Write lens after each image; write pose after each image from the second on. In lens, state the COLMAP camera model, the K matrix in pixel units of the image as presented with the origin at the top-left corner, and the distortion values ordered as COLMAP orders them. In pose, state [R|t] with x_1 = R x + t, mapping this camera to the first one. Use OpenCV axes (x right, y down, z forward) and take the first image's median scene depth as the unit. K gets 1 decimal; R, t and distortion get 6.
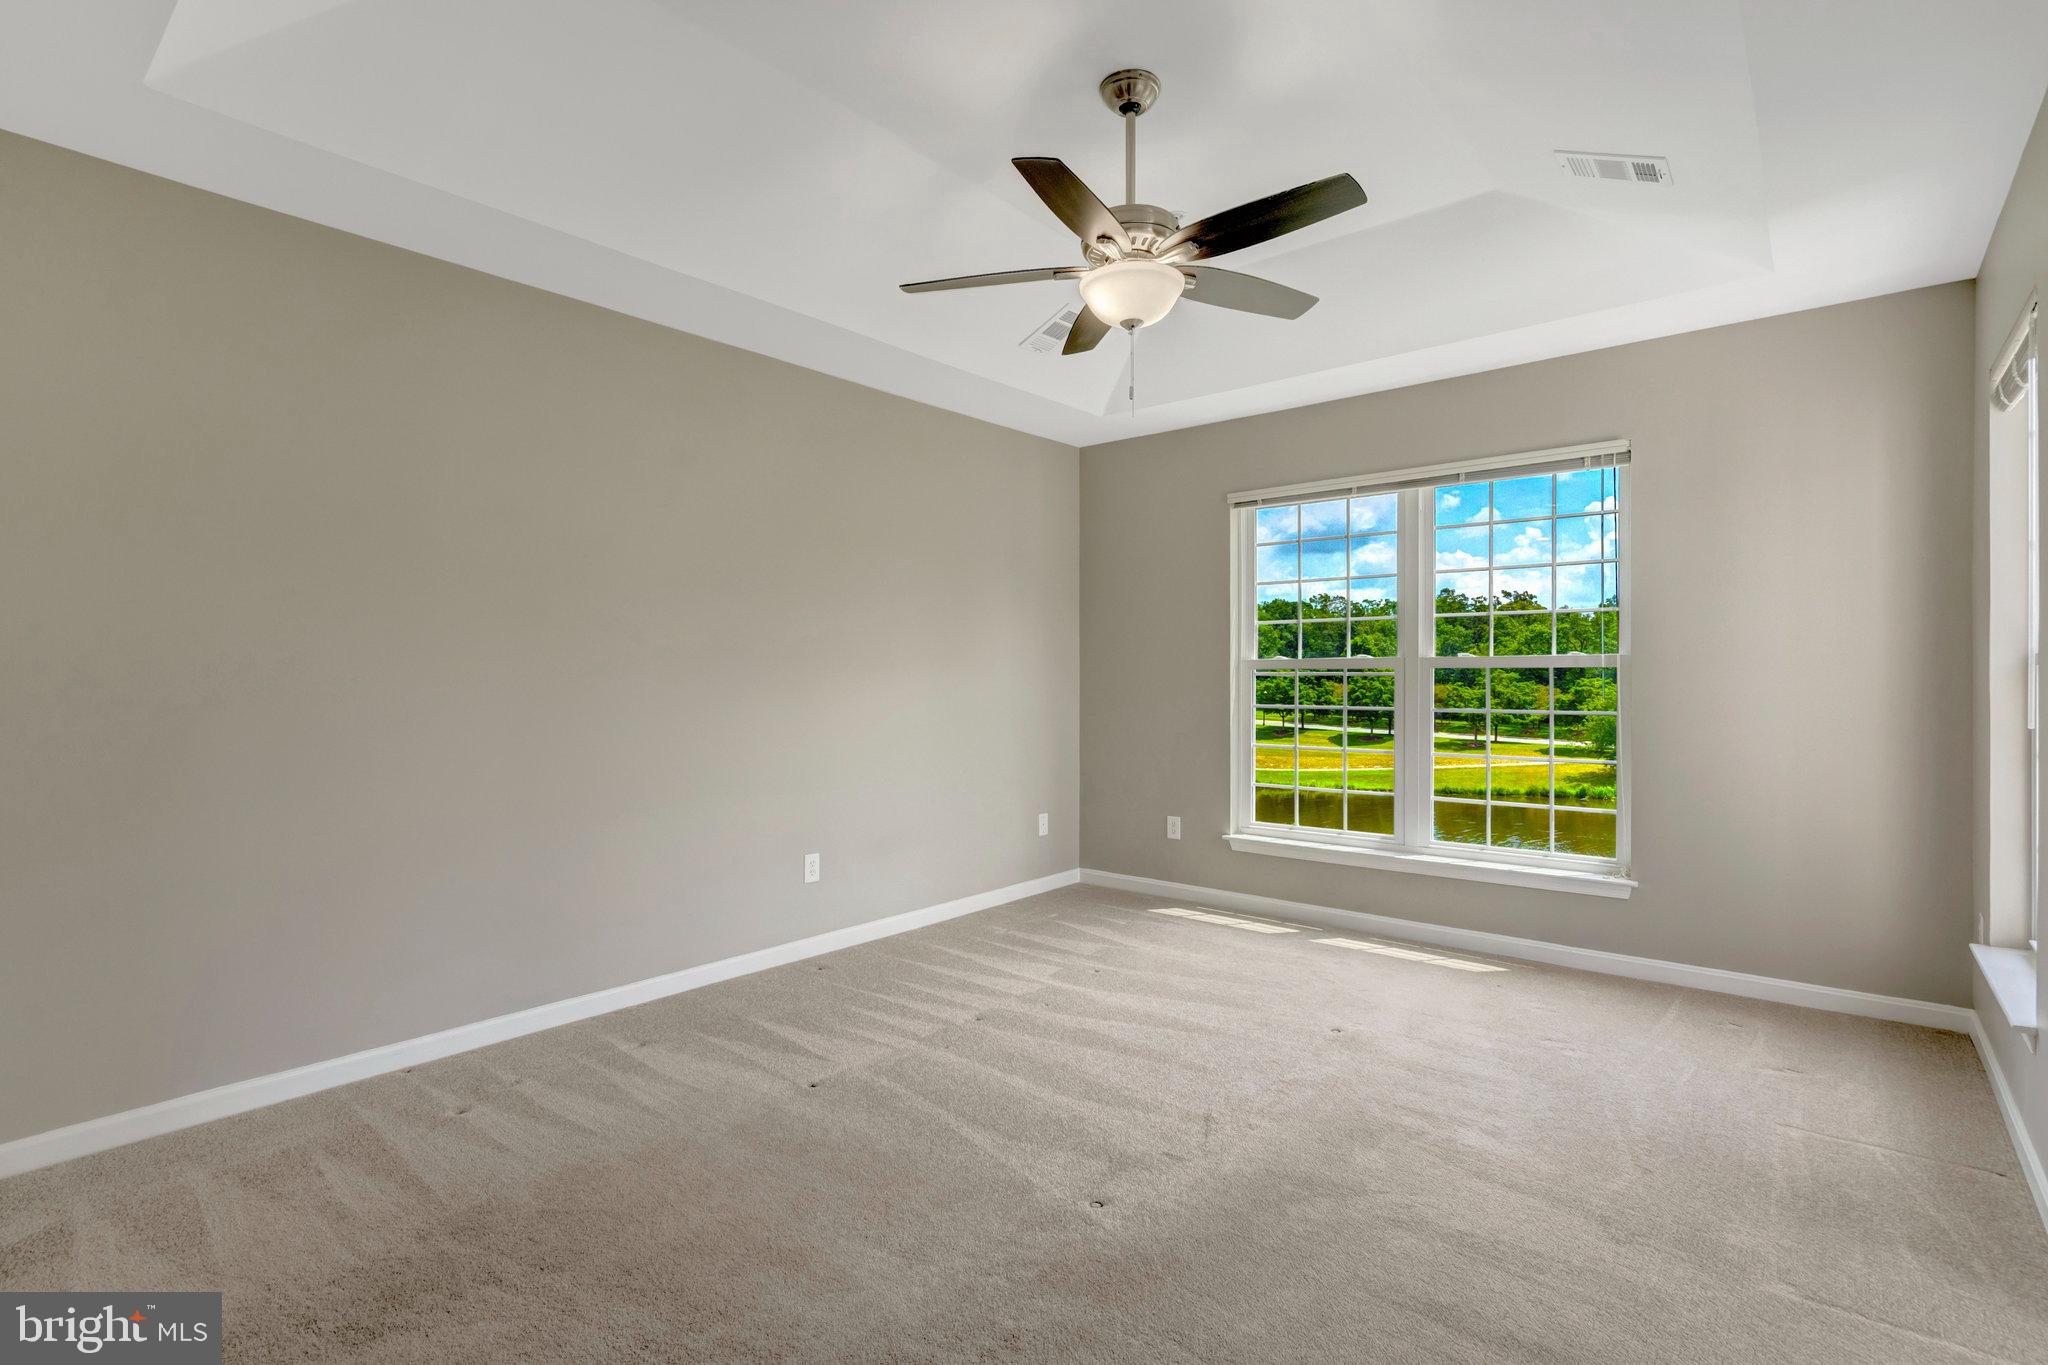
lens RADIAL K [[936.0, 0, 1011.3], [0, 936.0, 674.2], [0, 0, 1]] dist [-0.004615, -0.000773]
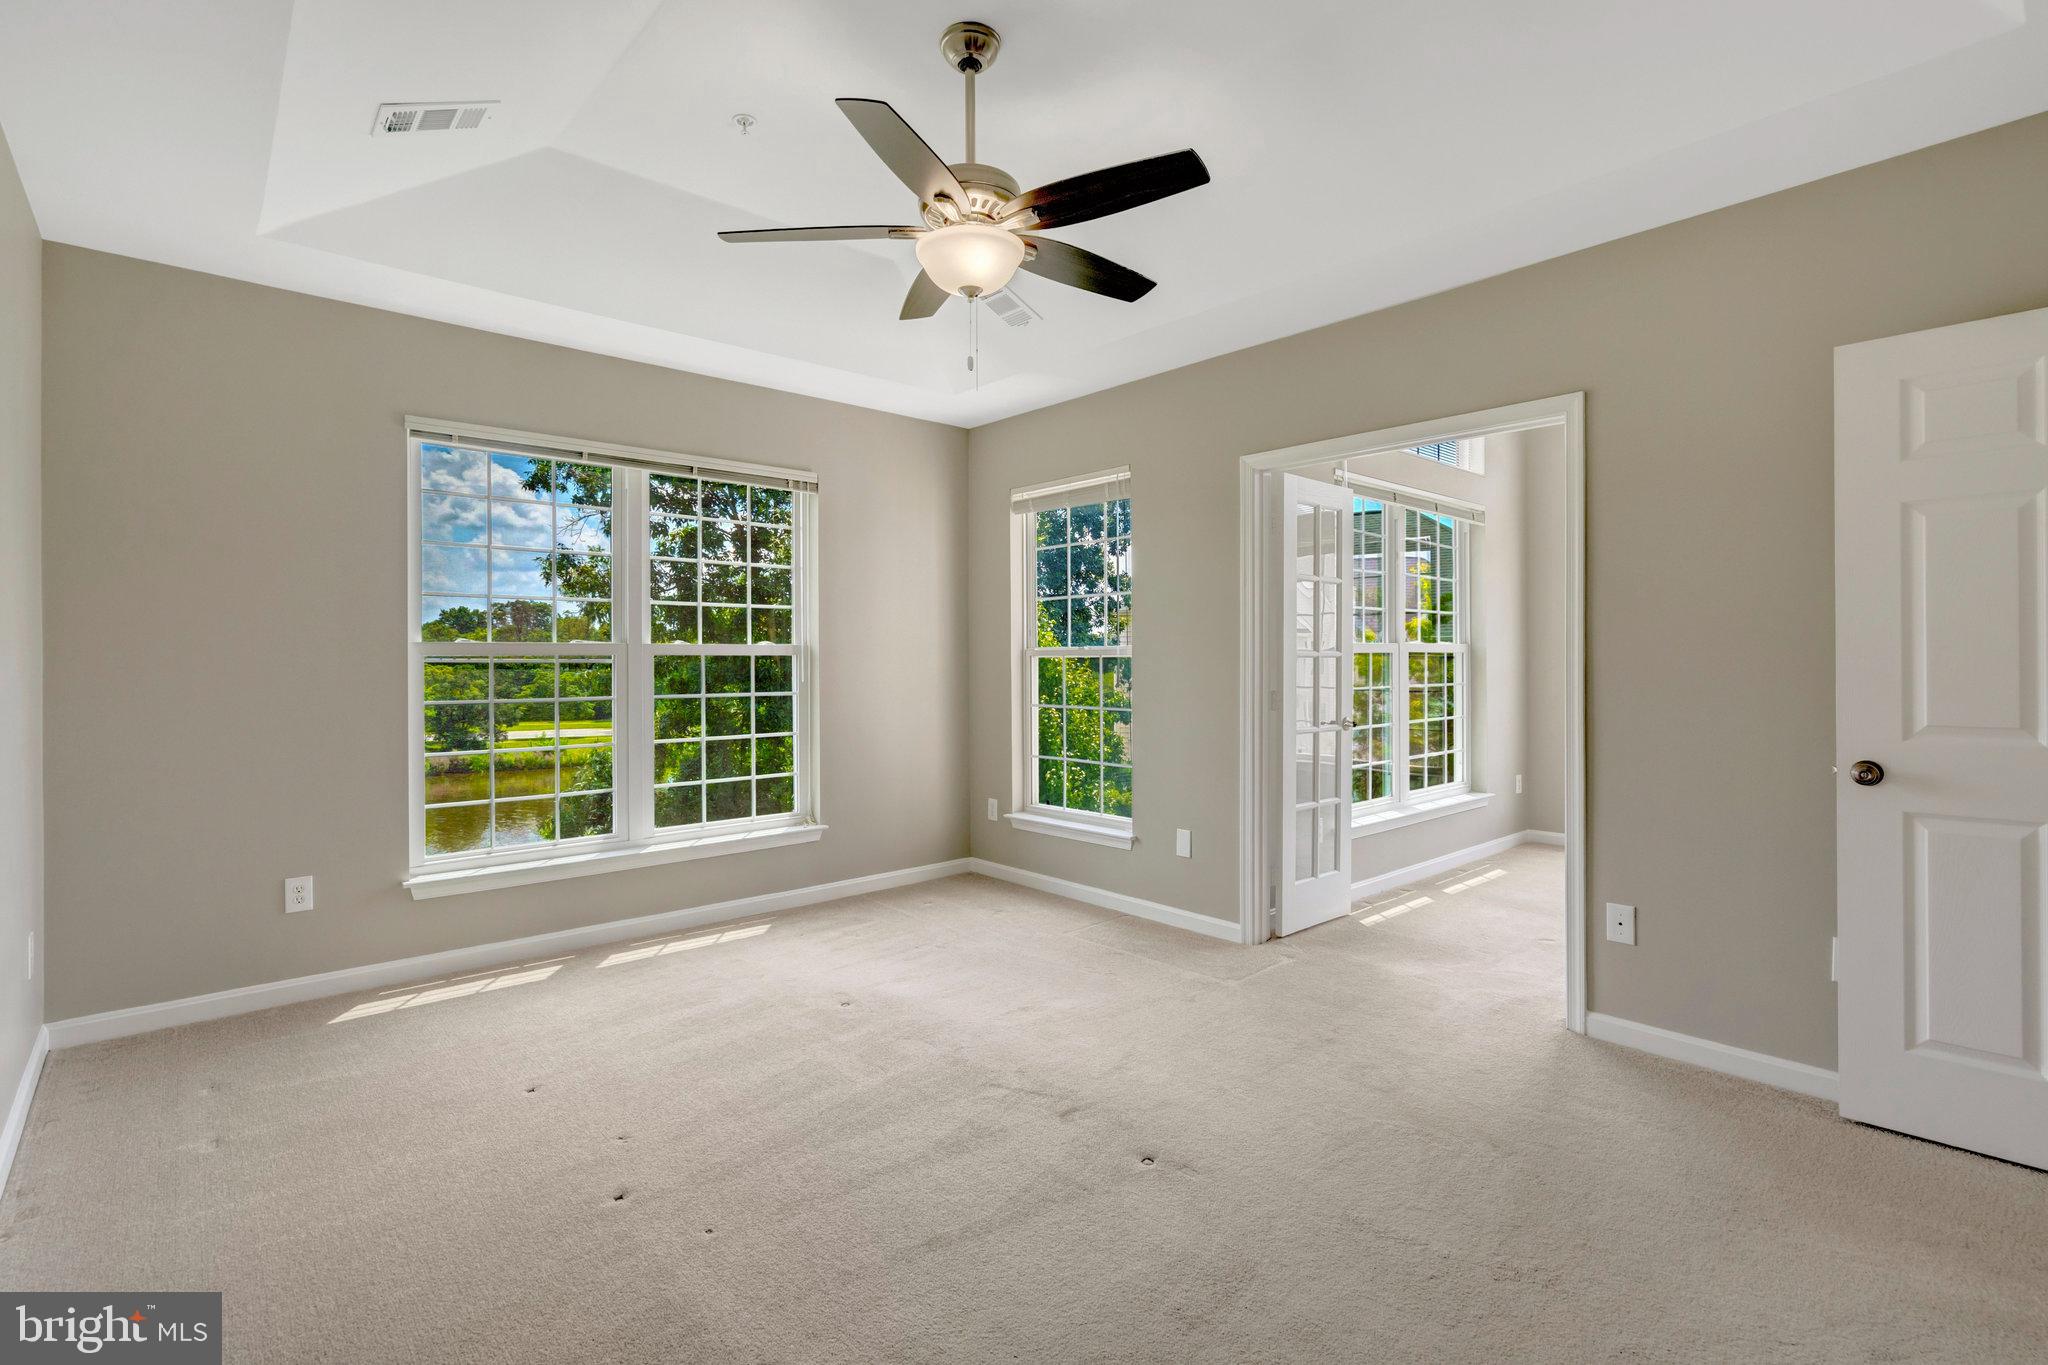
lens RADIAL K [[944.2, 0, 1016.6], [0, 944.2, 666.5], [0, 0, 1]] dist [-0.002110, -0.000450]
pose [[0.156438, -0.005725, 0.987671, -0.526105], [0.000331, 0.999983, 0.005744, -0.000549], [-0.987688, -0.000572, 0.156437, 0.516366]]
